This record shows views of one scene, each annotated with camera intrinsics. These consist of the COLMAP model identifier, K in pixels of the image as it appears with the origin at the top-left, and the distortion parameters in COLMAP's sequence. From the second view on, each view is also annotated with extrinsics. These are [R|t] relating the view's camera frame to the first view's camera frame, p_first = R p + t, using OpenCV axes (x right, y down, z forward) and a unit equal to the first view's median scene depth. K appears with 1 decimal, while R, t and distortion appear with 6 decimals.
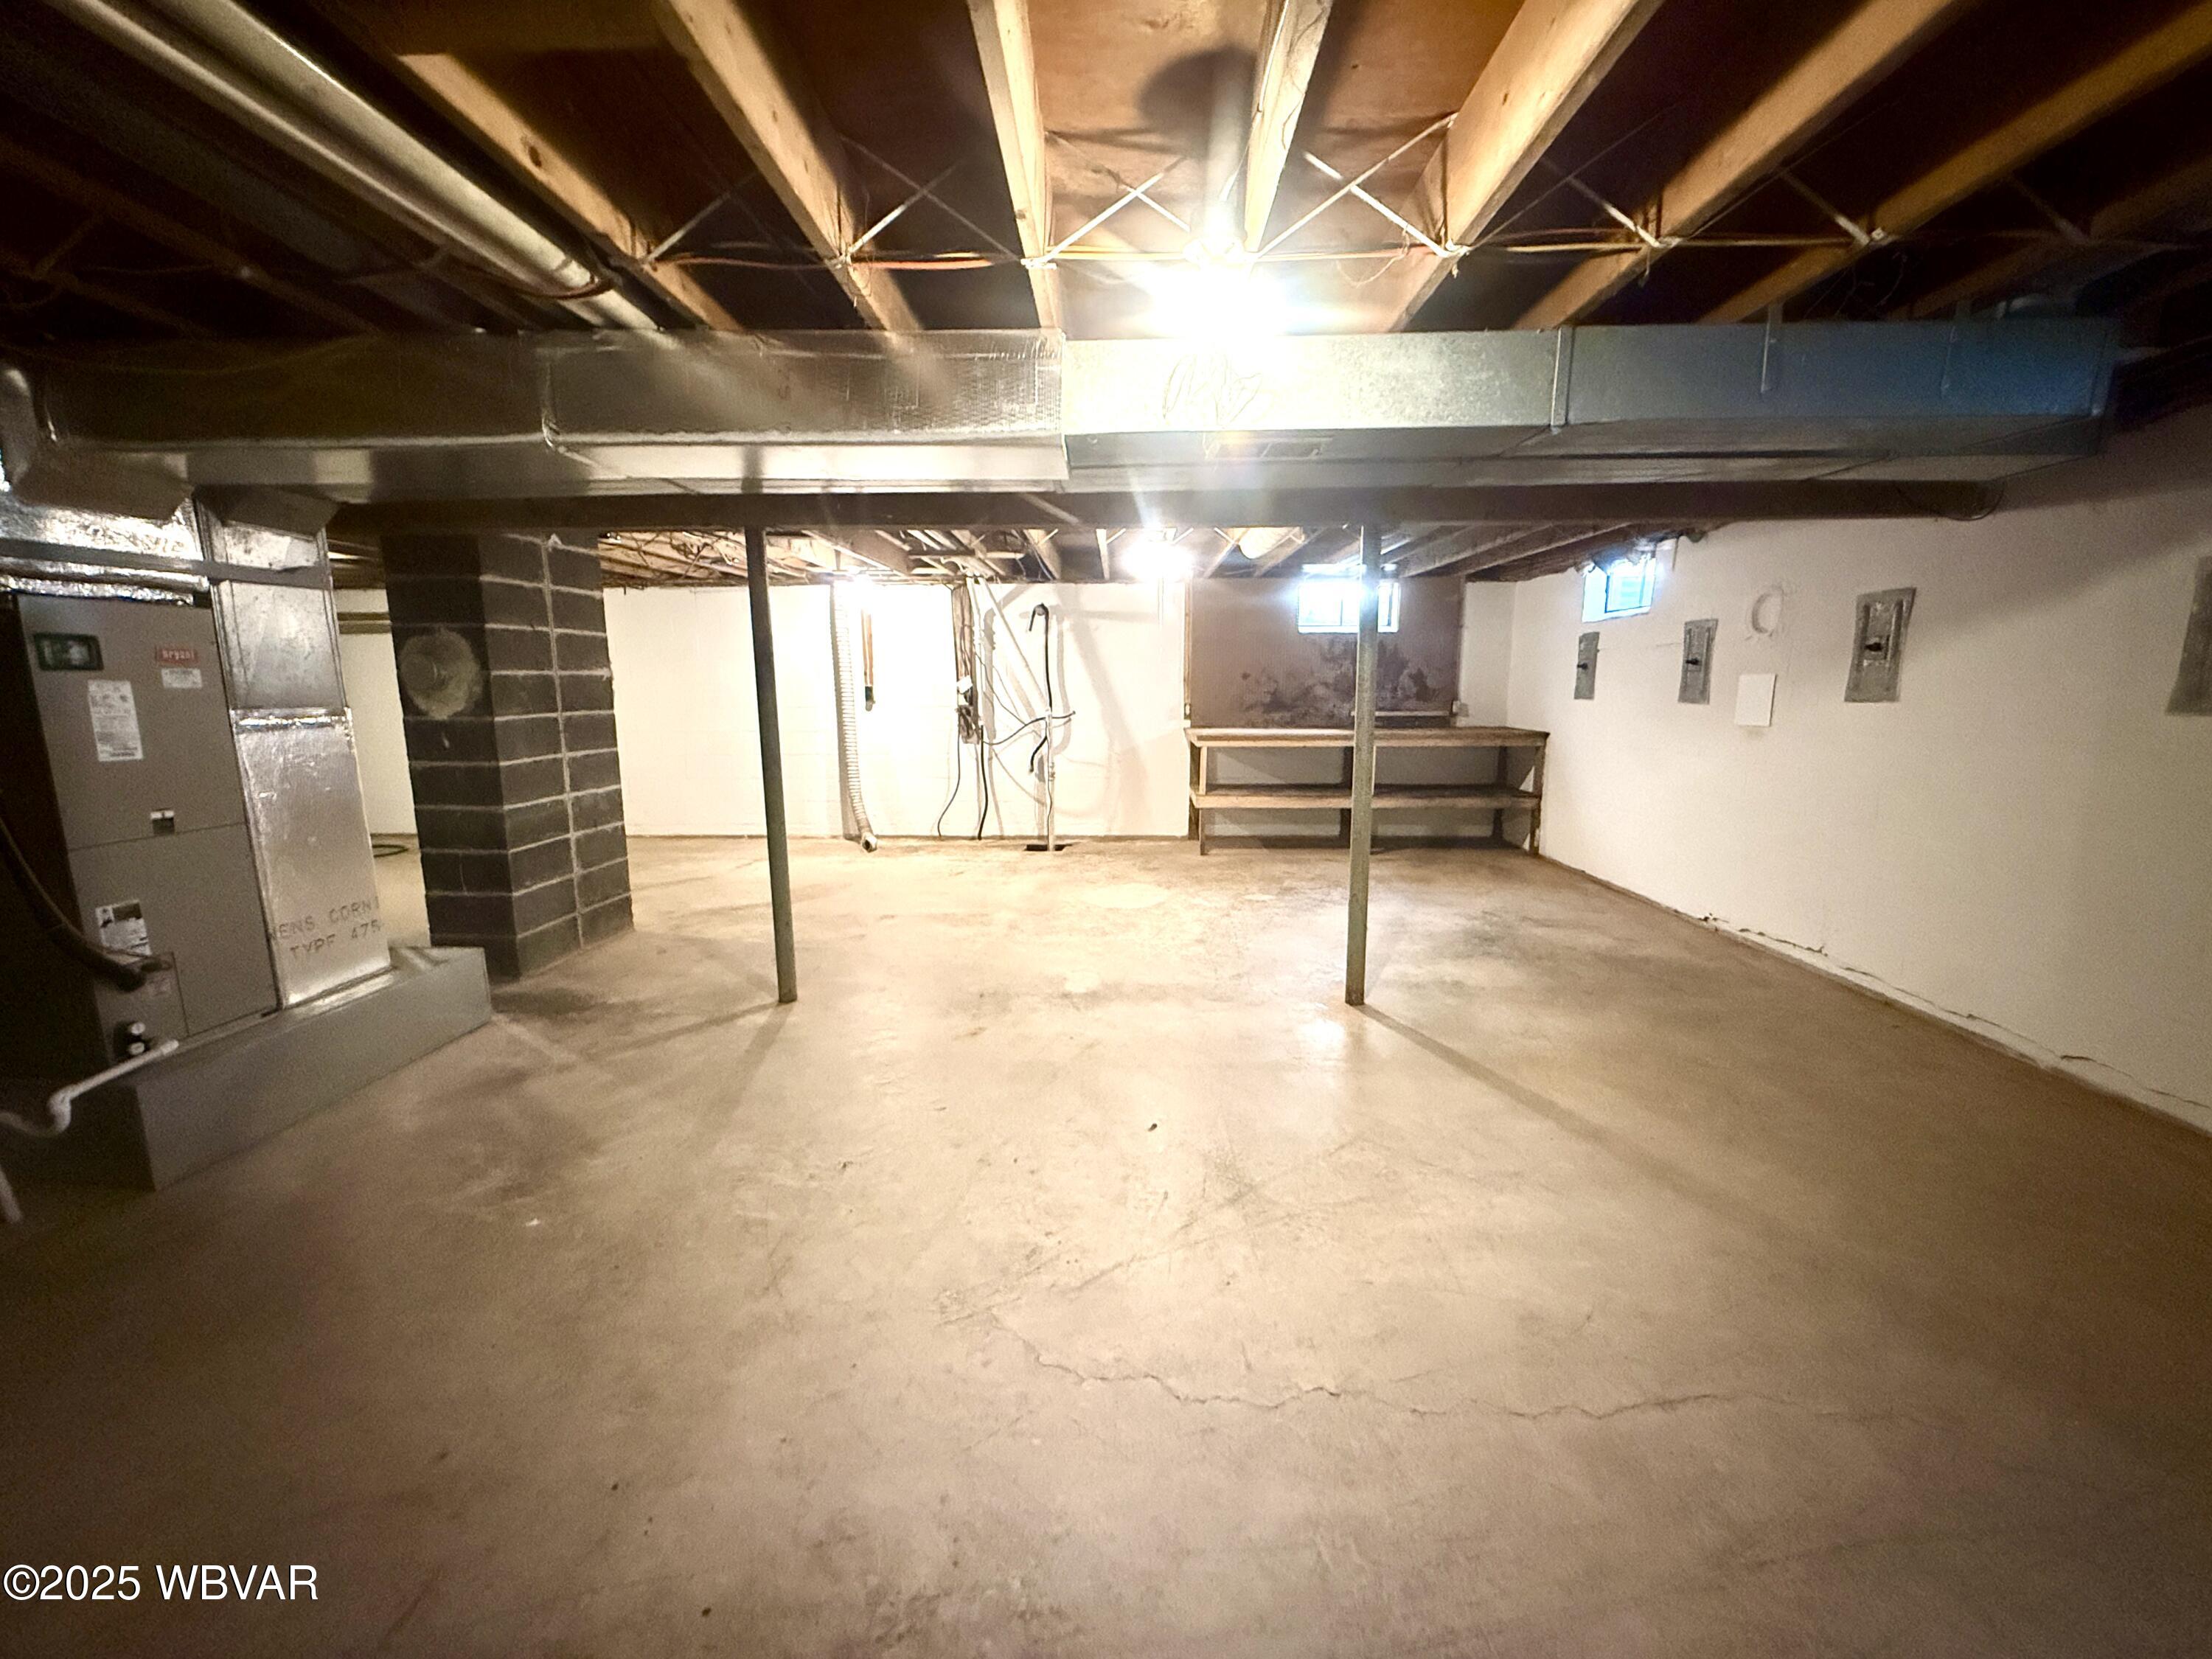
lens RADIAL K [[877.0, 0, 1097.7], [0, 877.0, 826.7], [0, 0, 1]] dist [-0.000738, -0.000275]
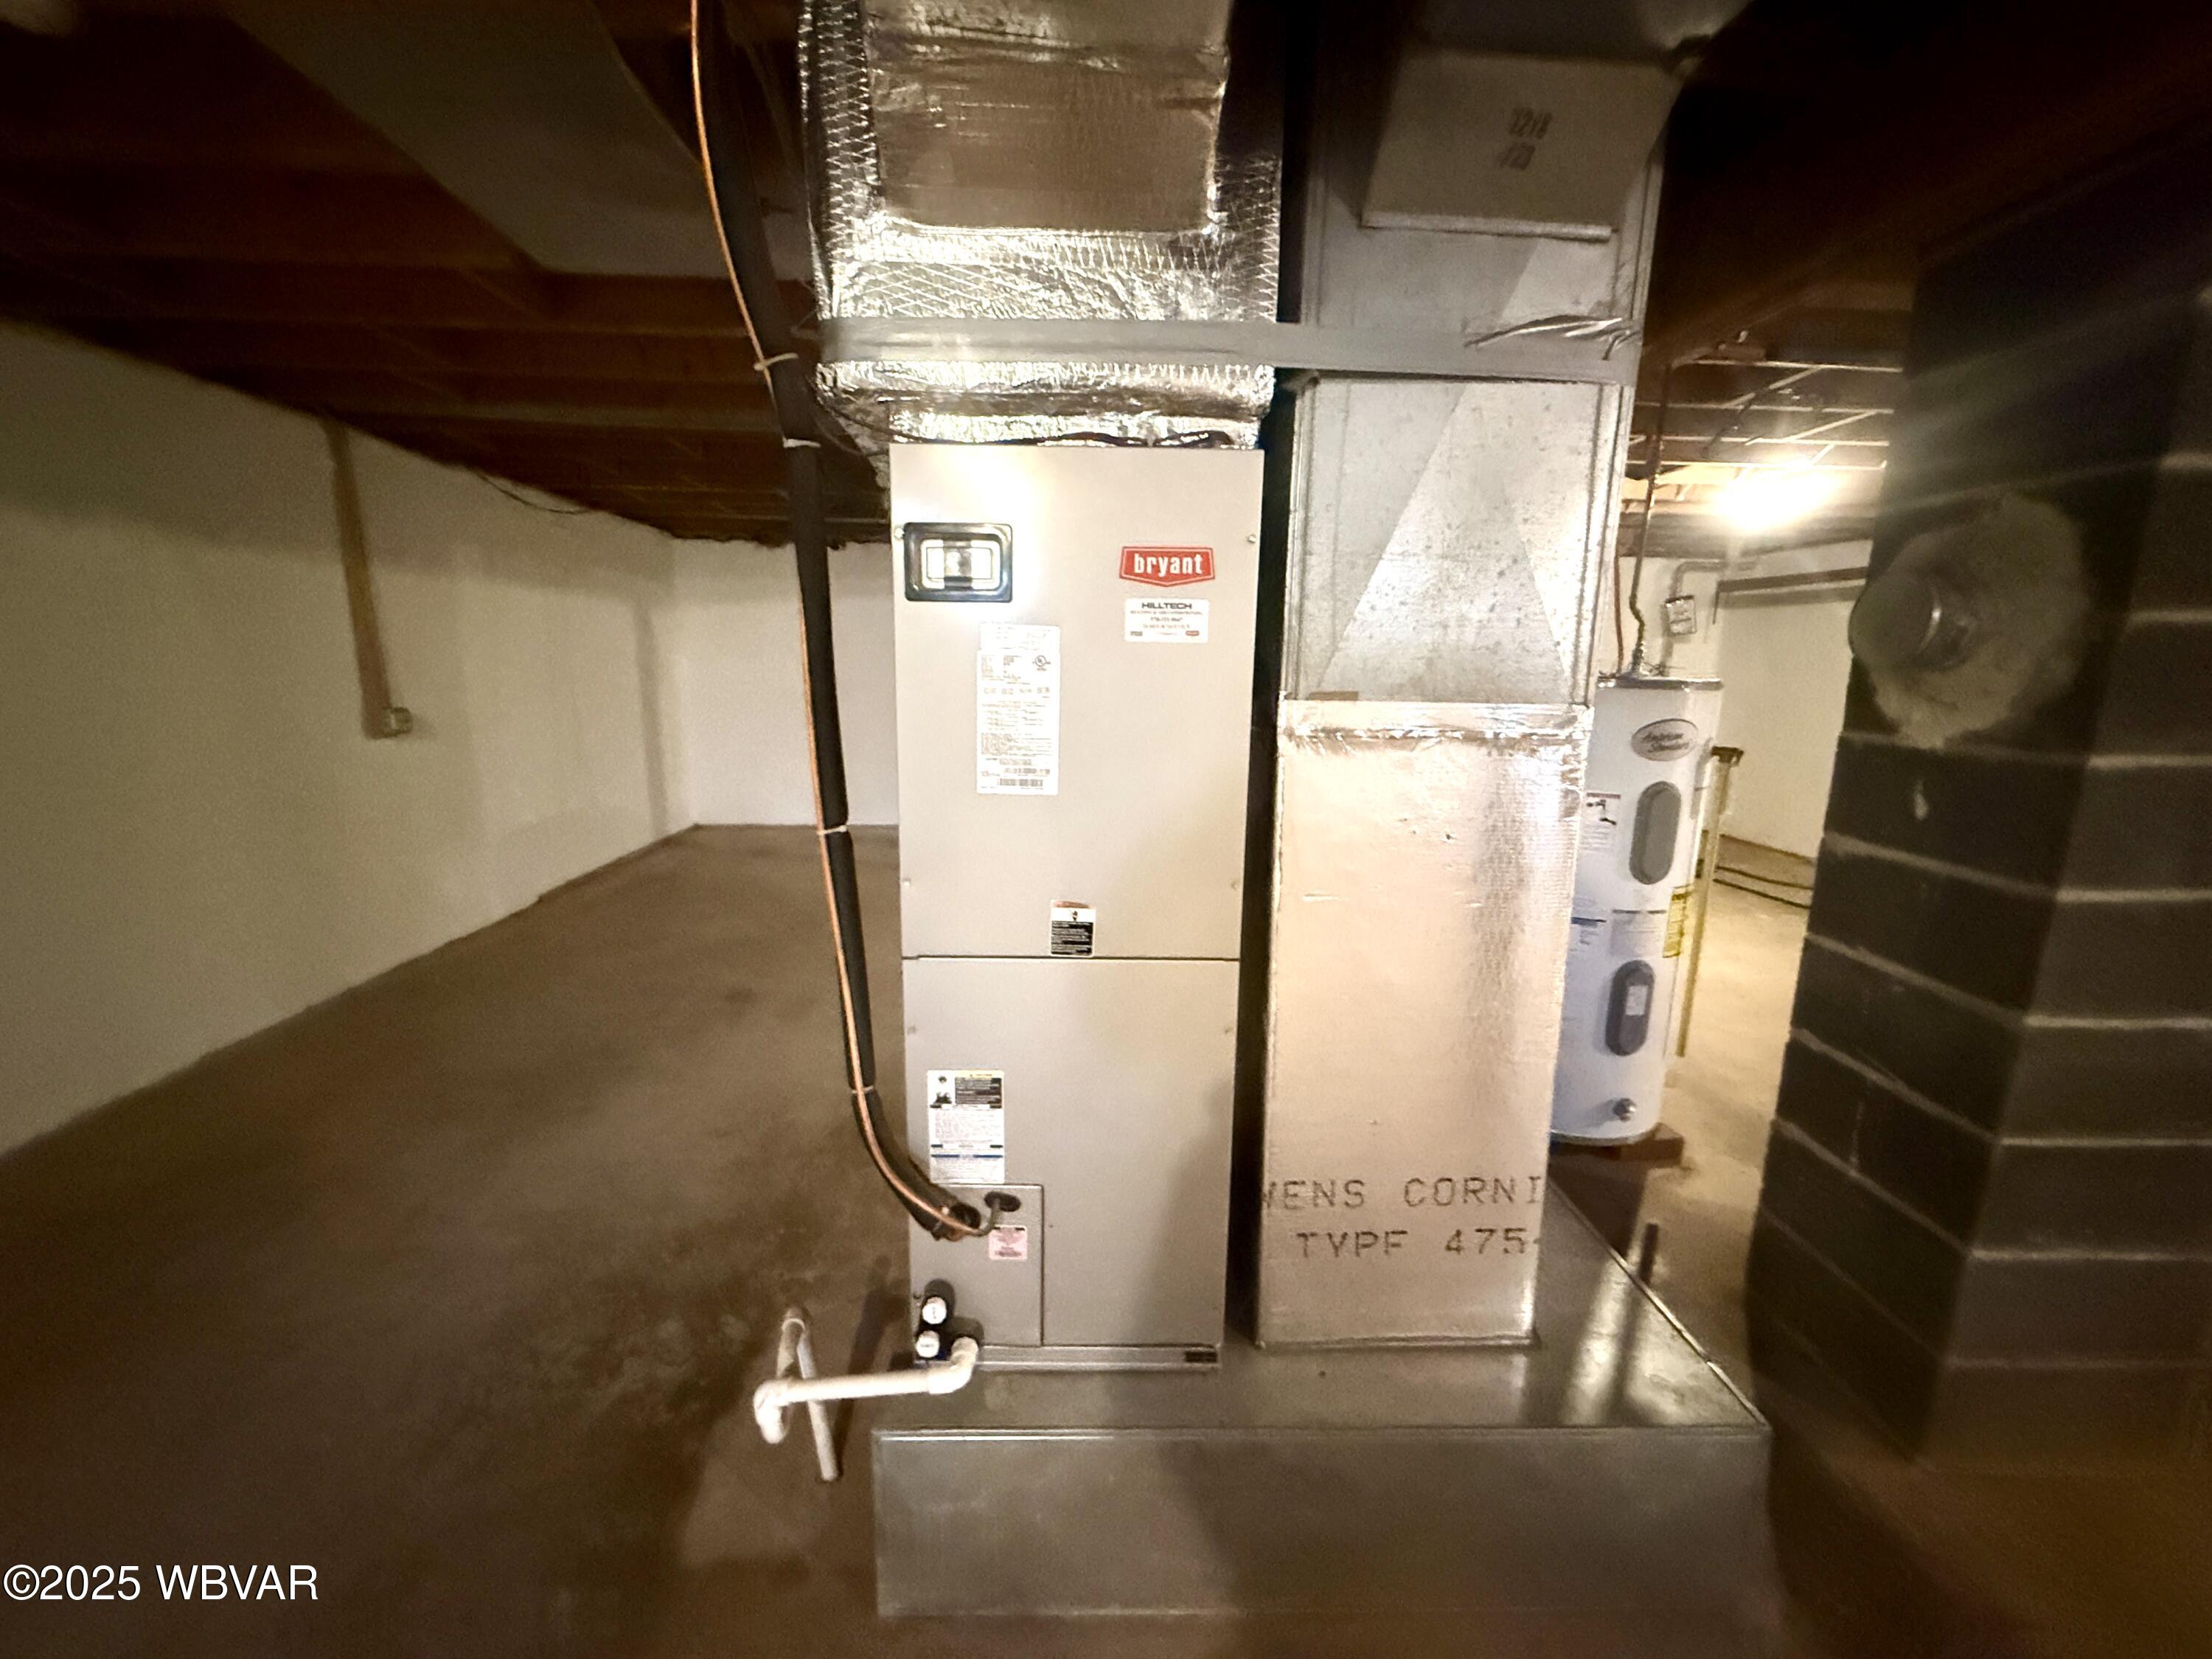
lens RADIAL K [[877.0, 0, 1097.7], [0, 877.0, 826.7], [0, 0, 1]] dist [-0.000738, -0.000275]
pose [[0.078088, 0.191708, -0.978341, -0.615391], [-0.176728, 0.968457, 0.175665, -0.142926], [0.981157, 0.159182, 0.109505, 0.948616]]
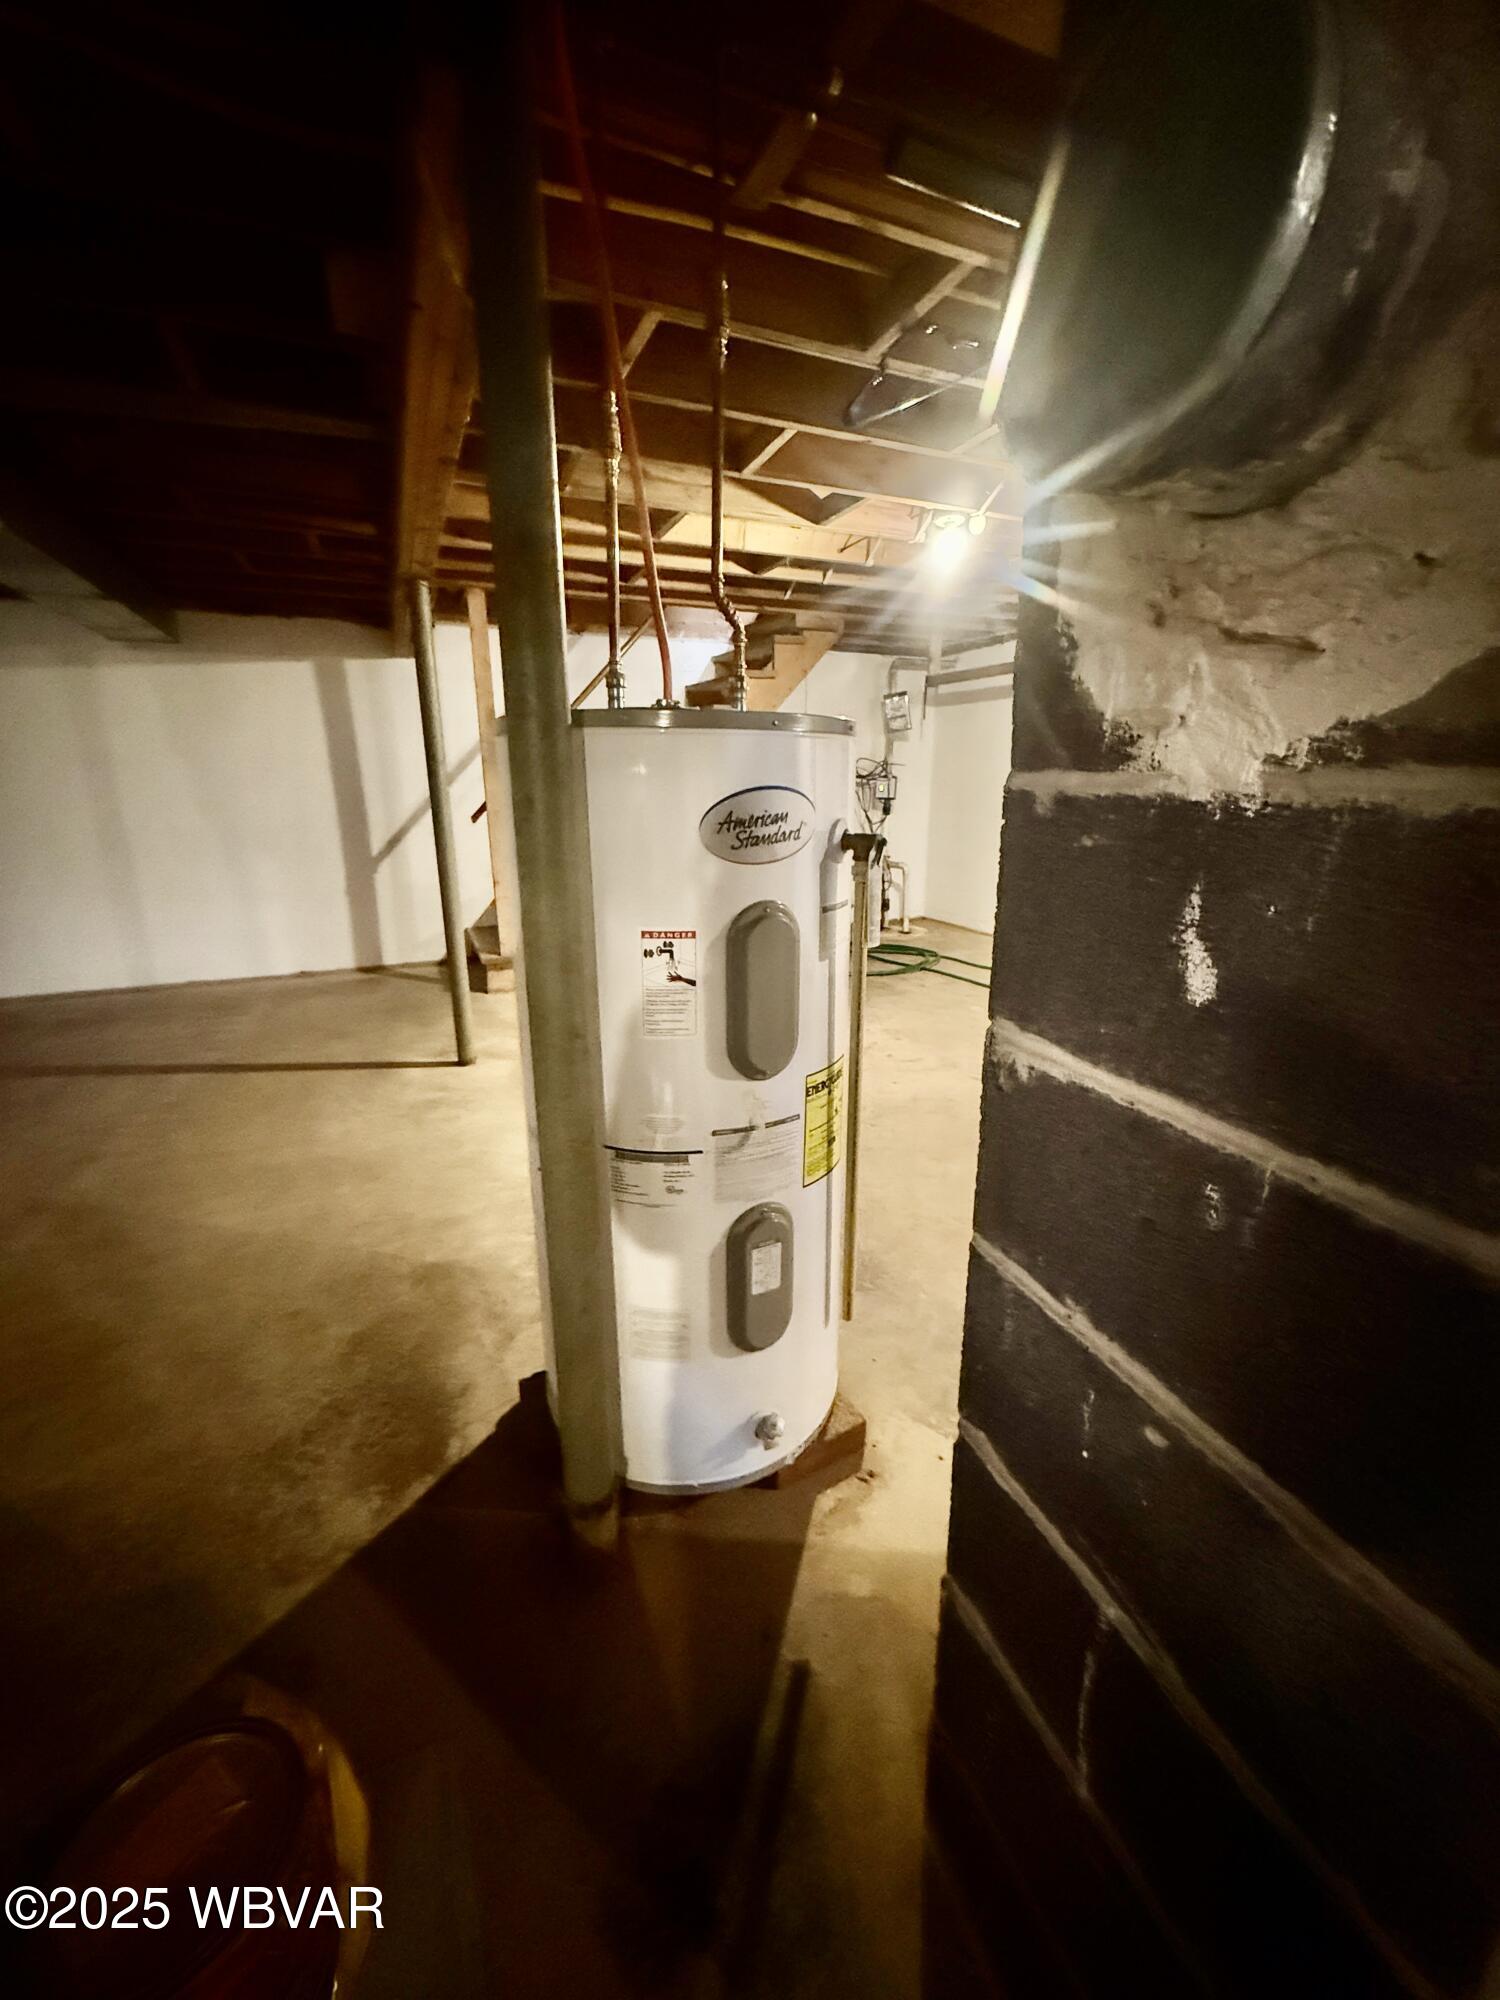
lens RADIAL K [[793.0, 0, 750.0], [0, 793.0, 1000.0], [0, 0, 1]] dist [-0.000738, -0.000275]
pose [[0.430373, 0.241002, -0.869884, -1.052302], [-0.142454, 0.969756, 0.198193, -0.166349], [0.891340, 0.038622, 0.451688, 1.397360]]
